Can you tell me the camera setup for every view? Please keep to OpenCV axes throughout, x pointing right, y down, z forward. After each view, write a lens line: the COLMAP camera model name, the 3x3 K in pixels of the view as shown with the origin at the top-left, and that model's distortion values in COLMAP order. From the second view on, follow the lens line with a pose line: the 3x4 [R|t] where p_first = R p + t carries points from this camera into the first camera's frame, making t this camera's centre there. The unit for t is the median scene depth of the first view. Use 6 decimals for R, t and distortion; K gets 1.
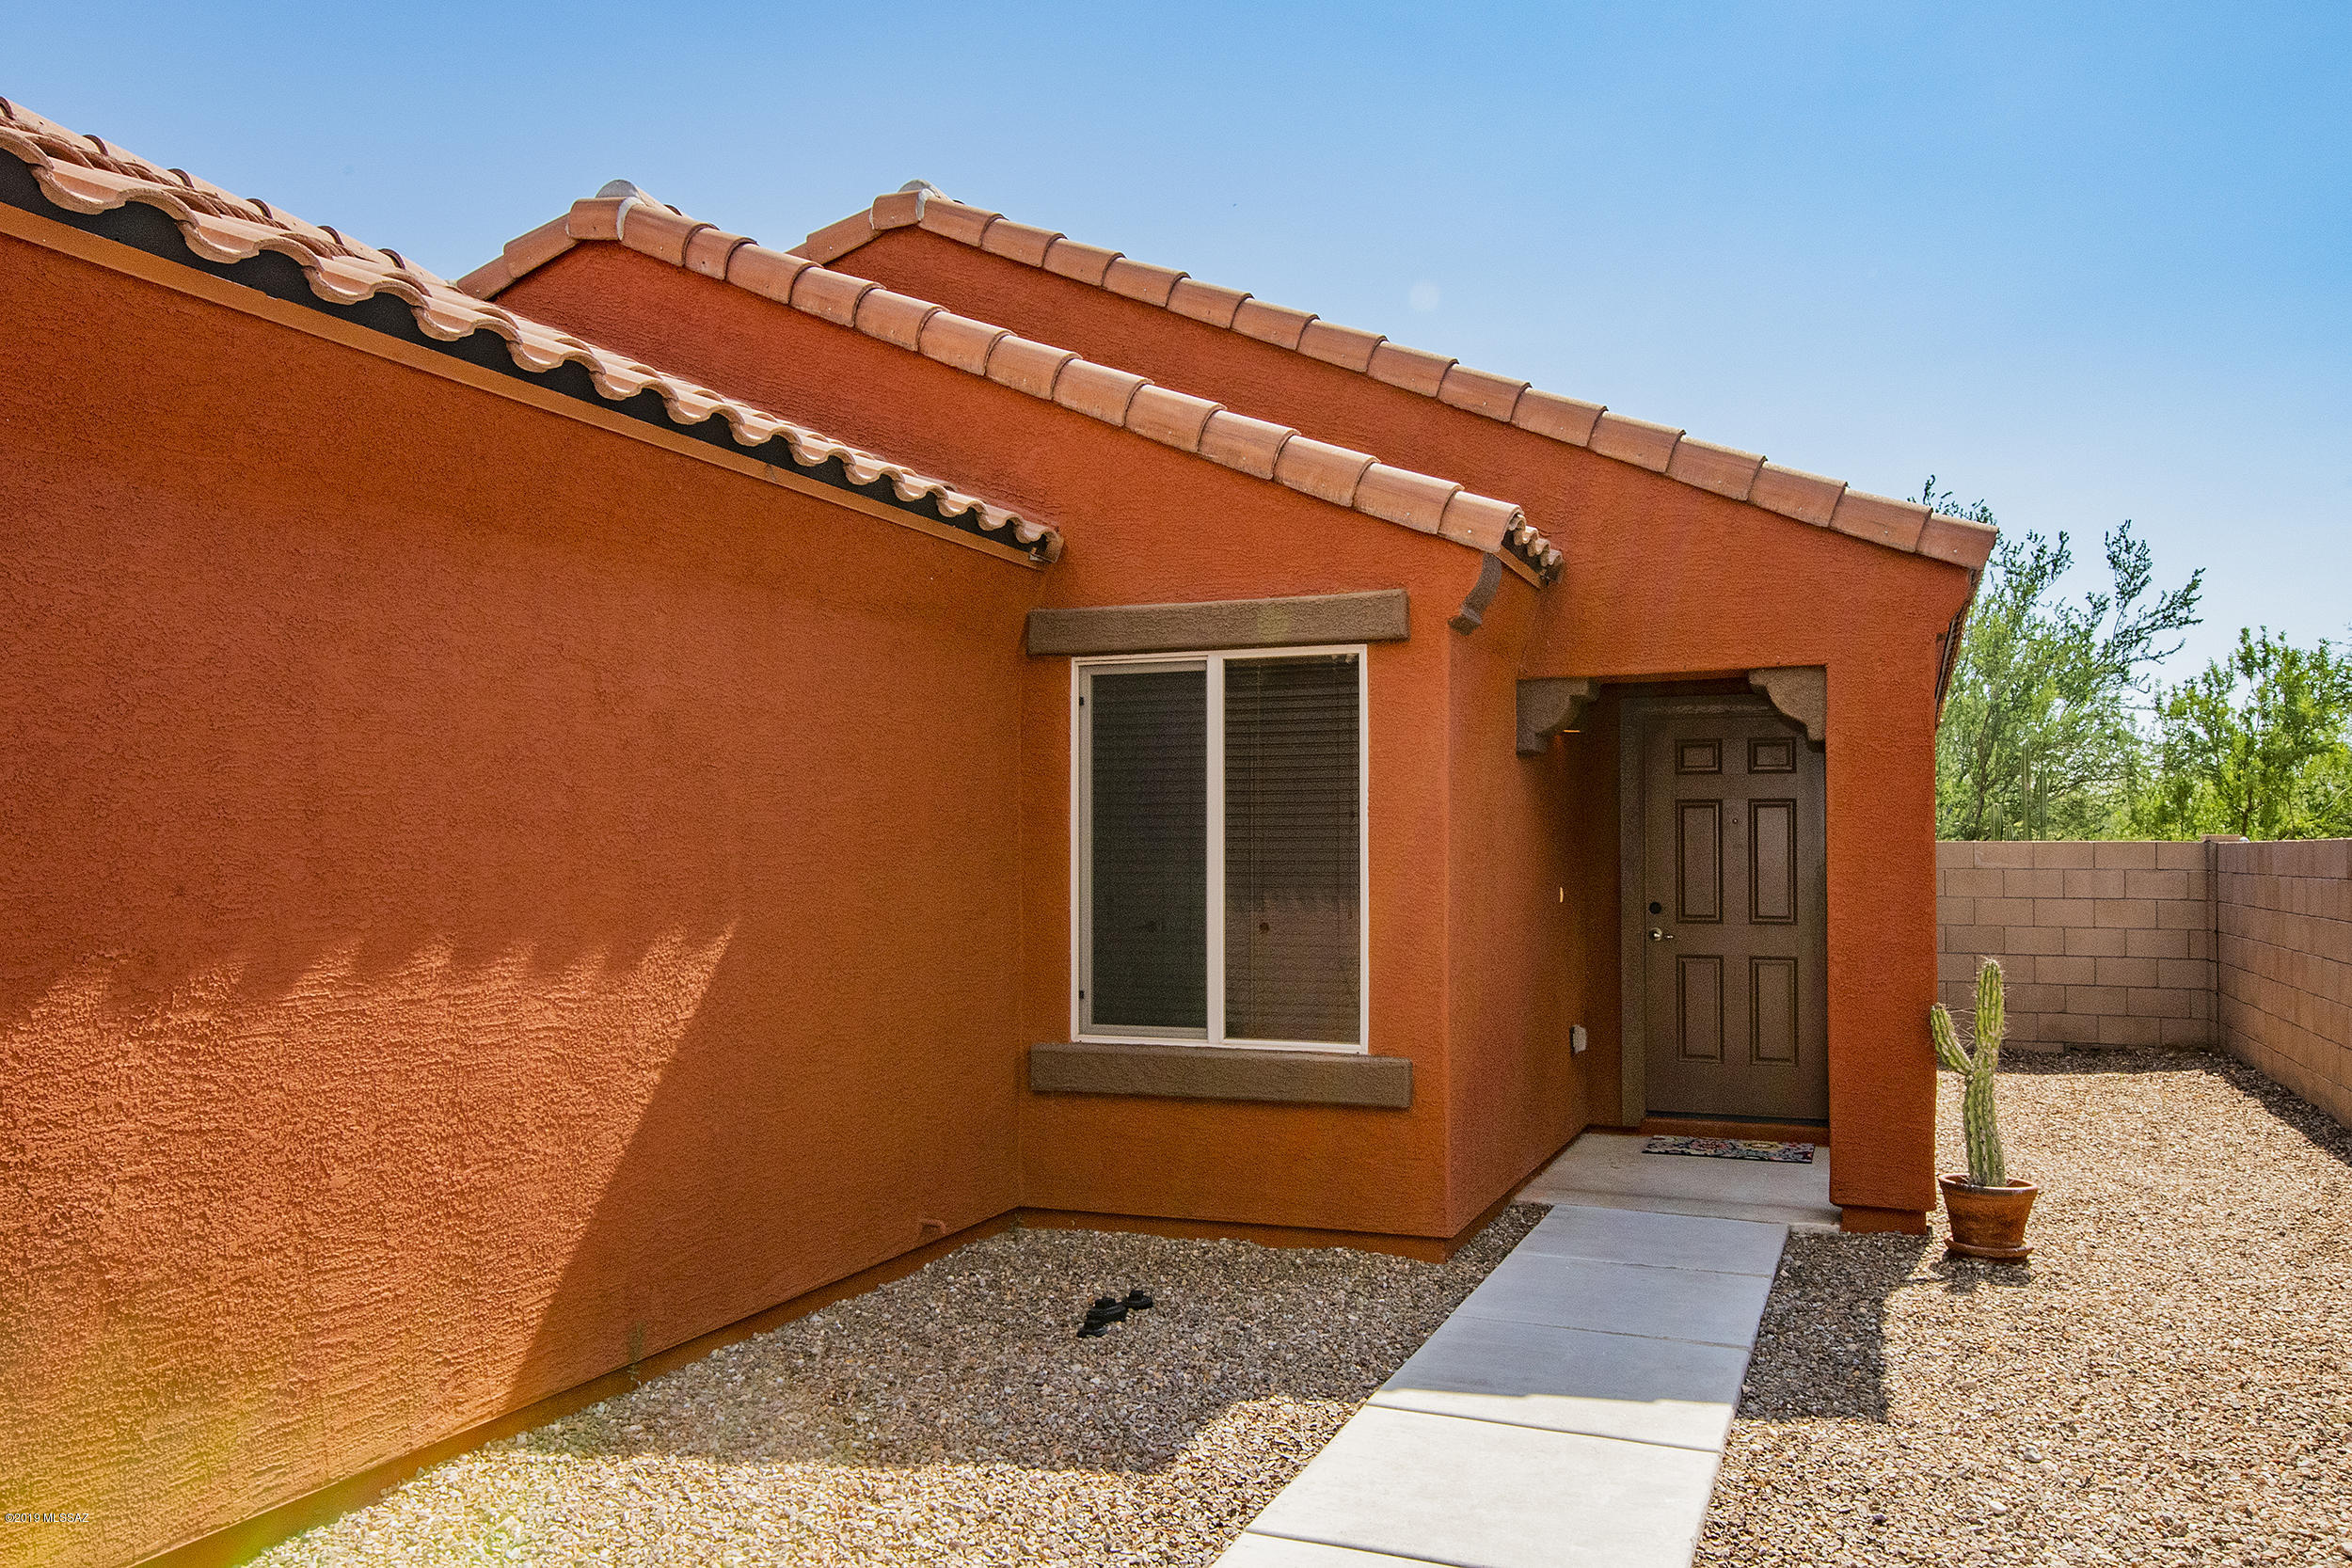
lens RADIAL K [[1803.6, 0, 1167.3], [0, 1803.6, 795.2], [0, 0, 1]] dist [0.023995, -0.004883]
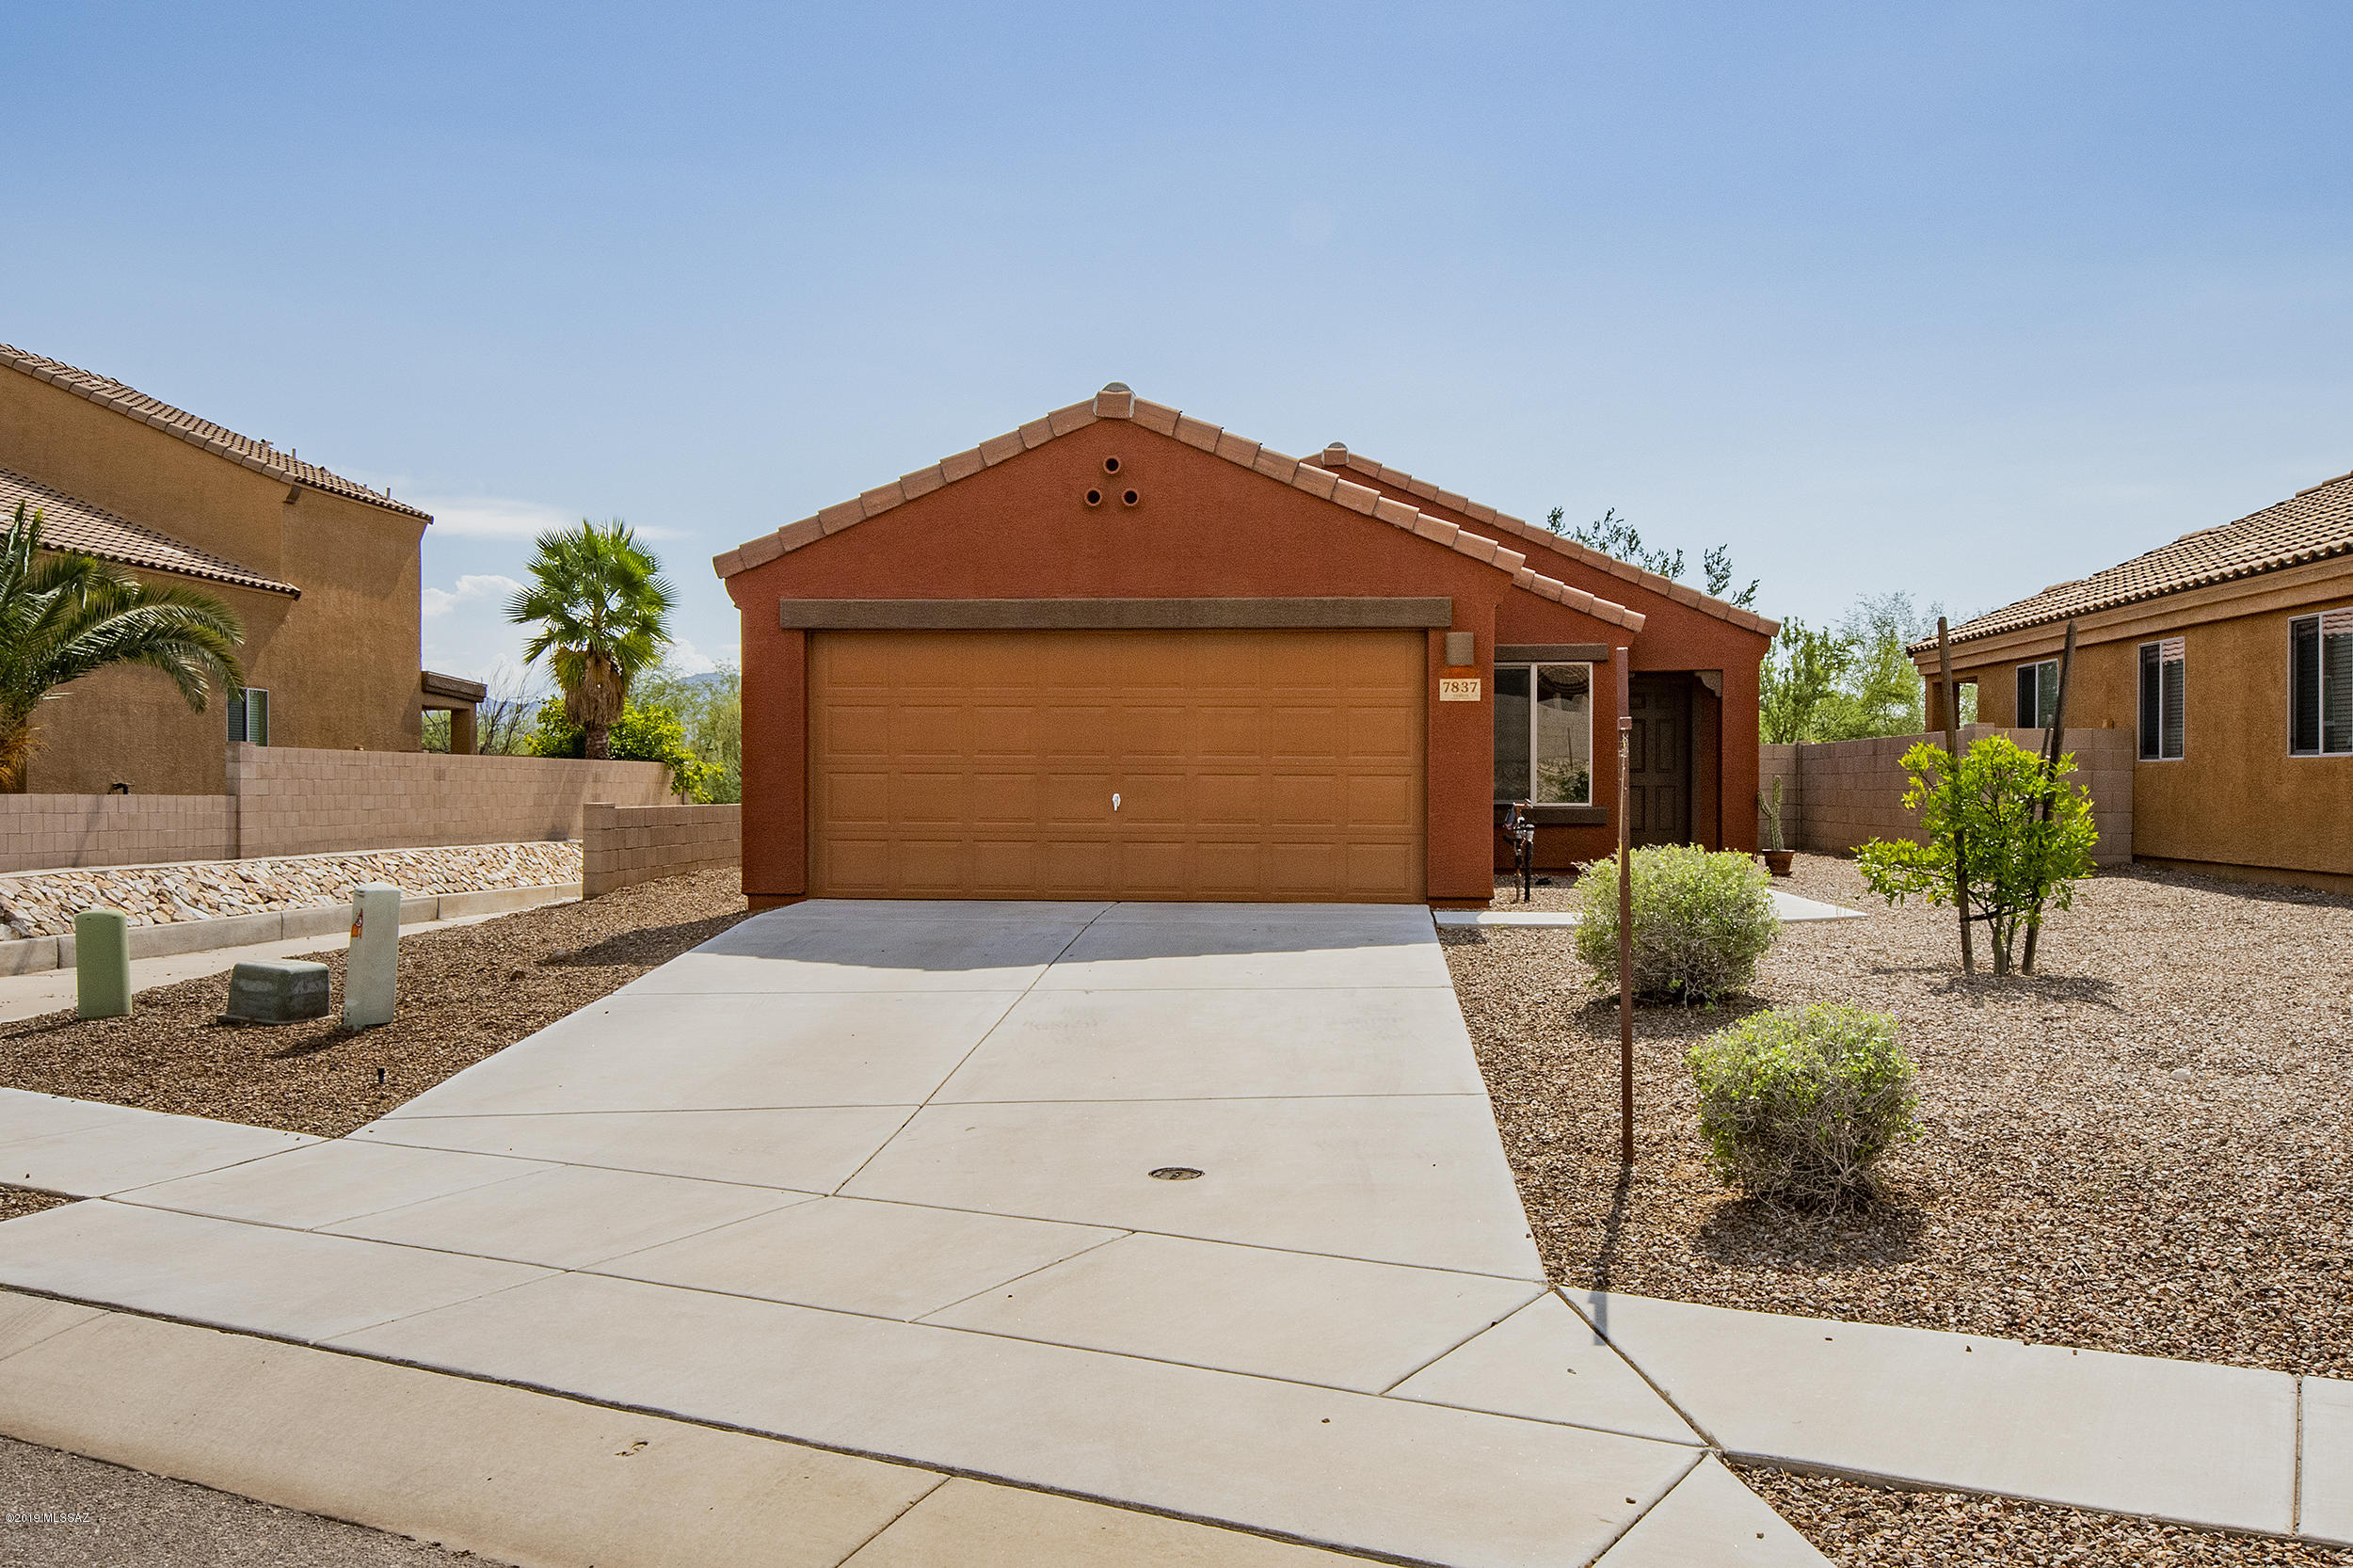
lens RADIAL K [[2115.0, 0, 1176.5], [0, 2115.0, 784.0], [0, 0, 1]] dist [0.058727, 0.003098]
pose [[0.954497, 0.000489, 0.298220, -1.322200], [-0.009289, 0.999562, 0.028091, 0.017605], [-0.298075, -0.029583, 0.954084, -1.745763]]
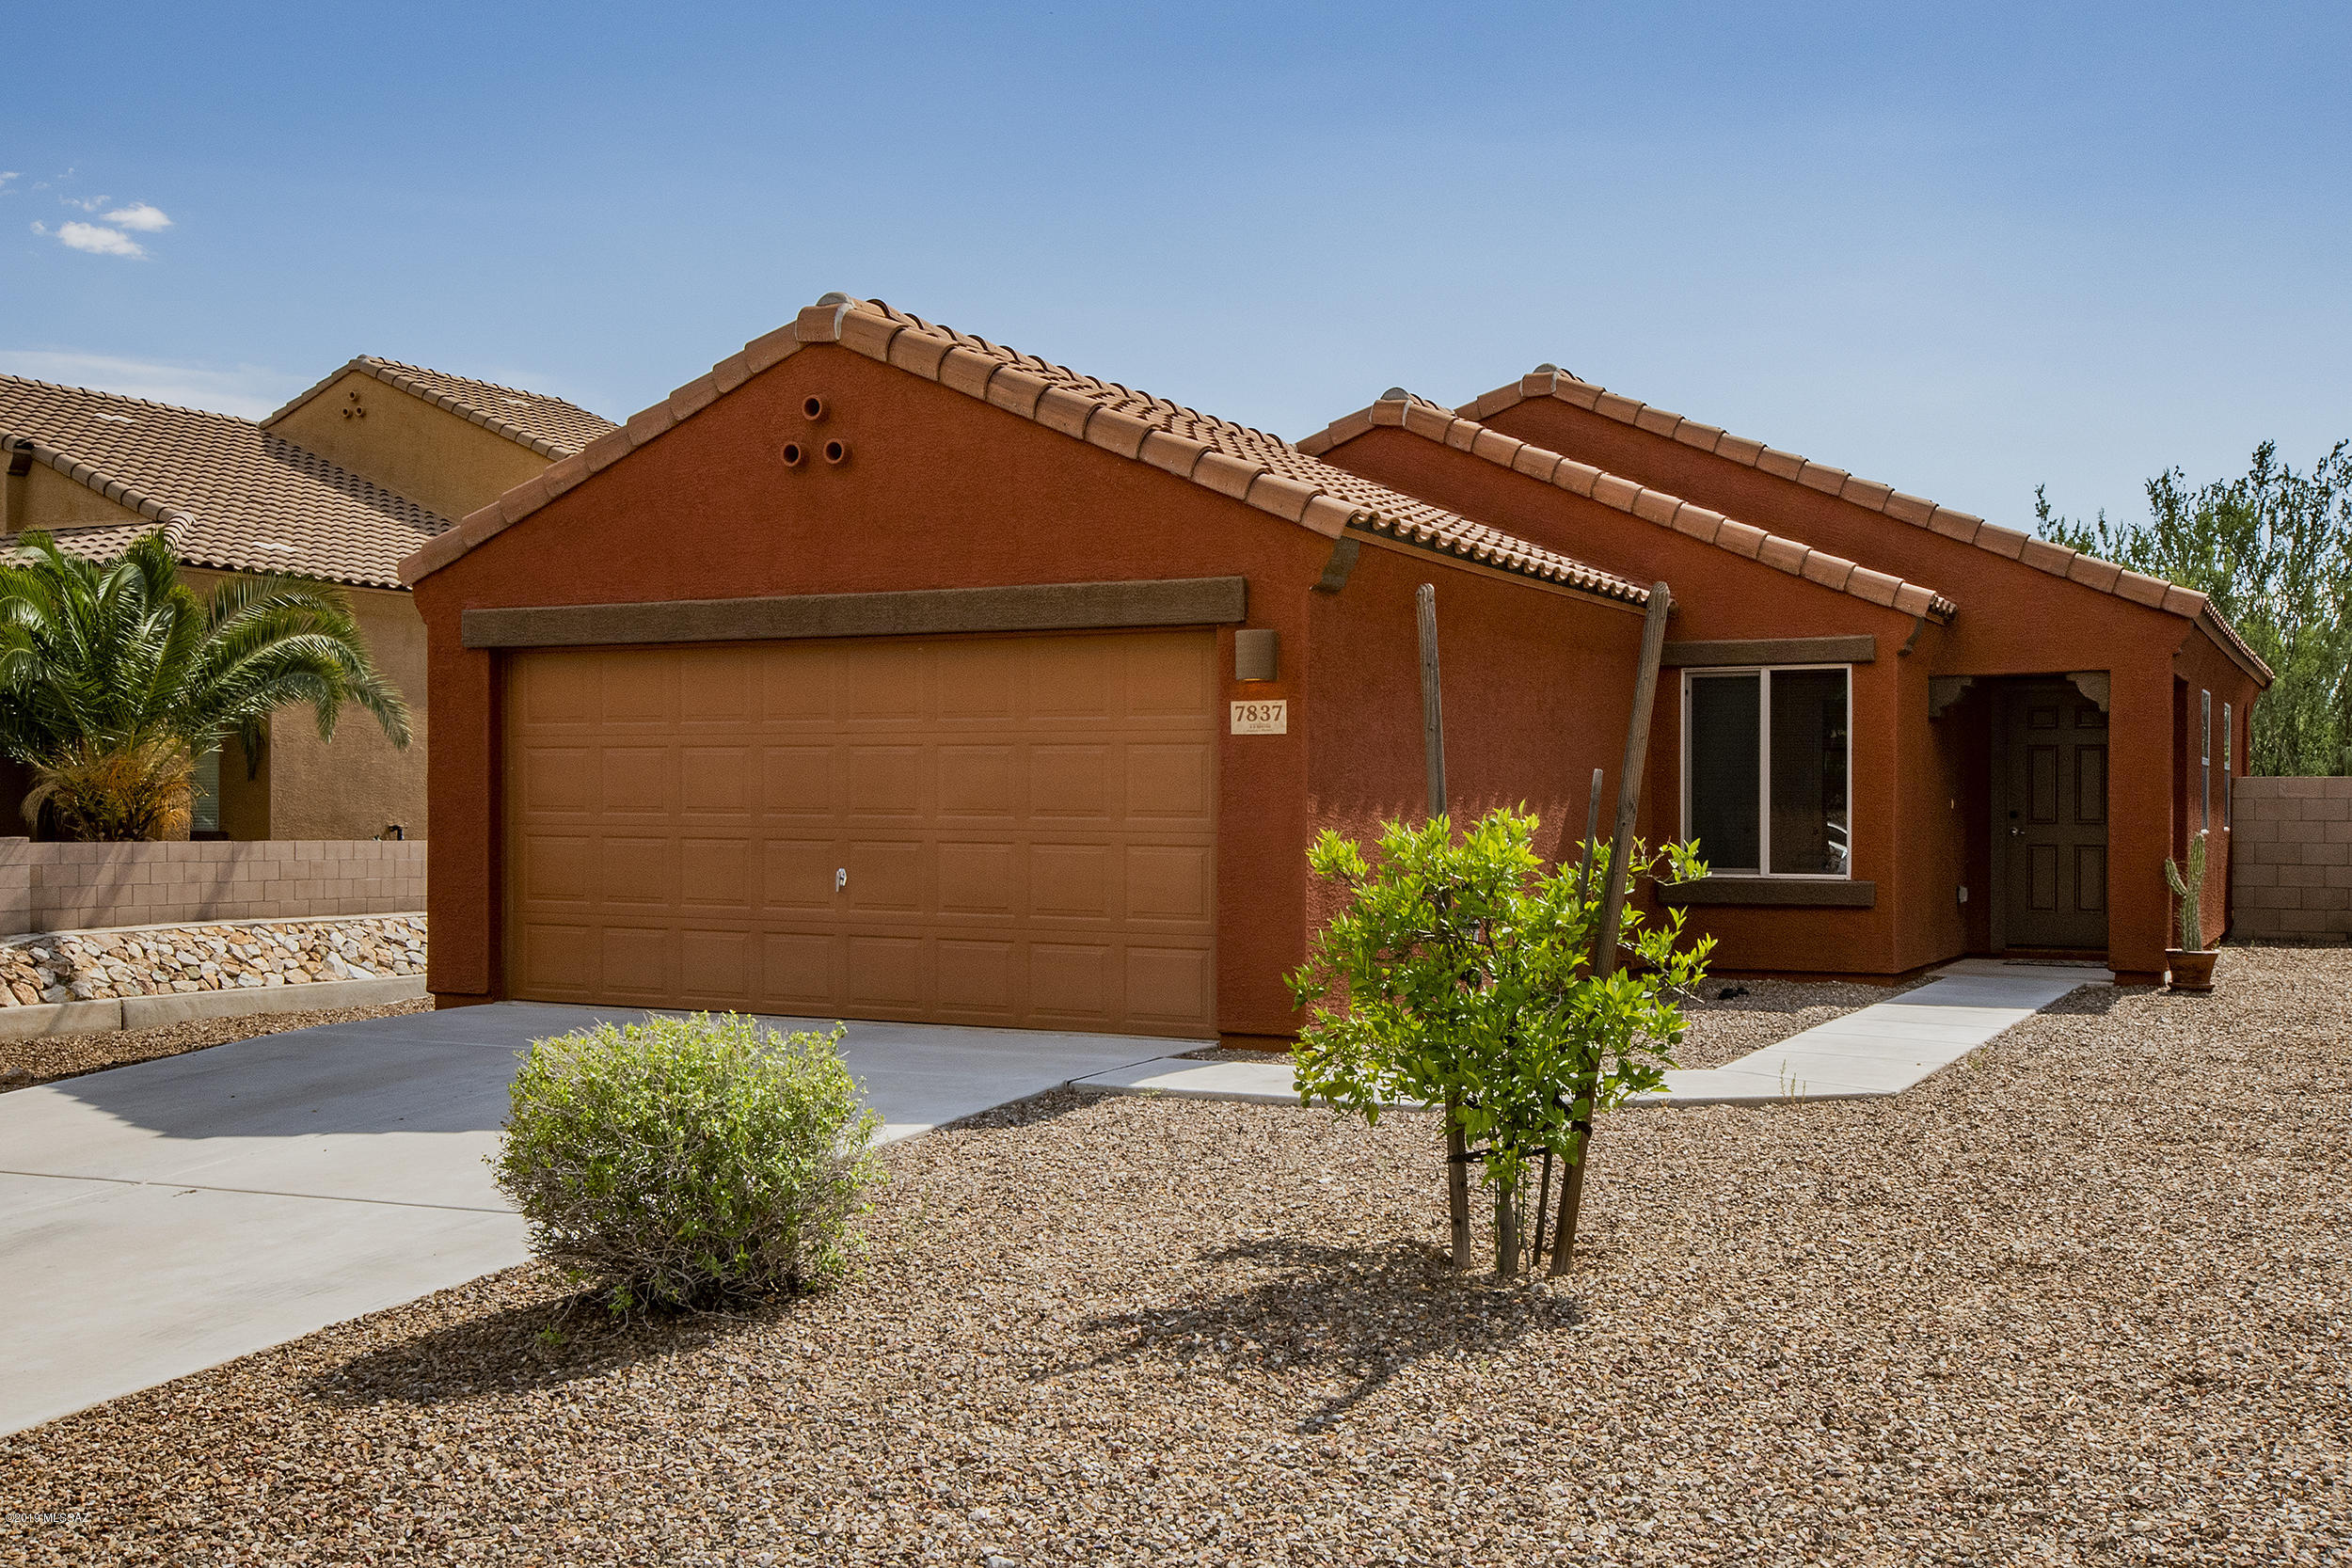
lens RADIAL K [[2370.0, 0, 1173.7], [0, 2370.0, 801.8], [0, 0, 1]] dist [0.041791, -0.002308]
pose [[0.996083, 0.002000, -0.088405, -0.331259], [0.000478, 0.999608, 0.027993, -0.008071], [0.088426, -0.027925, 0.995691, -1.362473]]
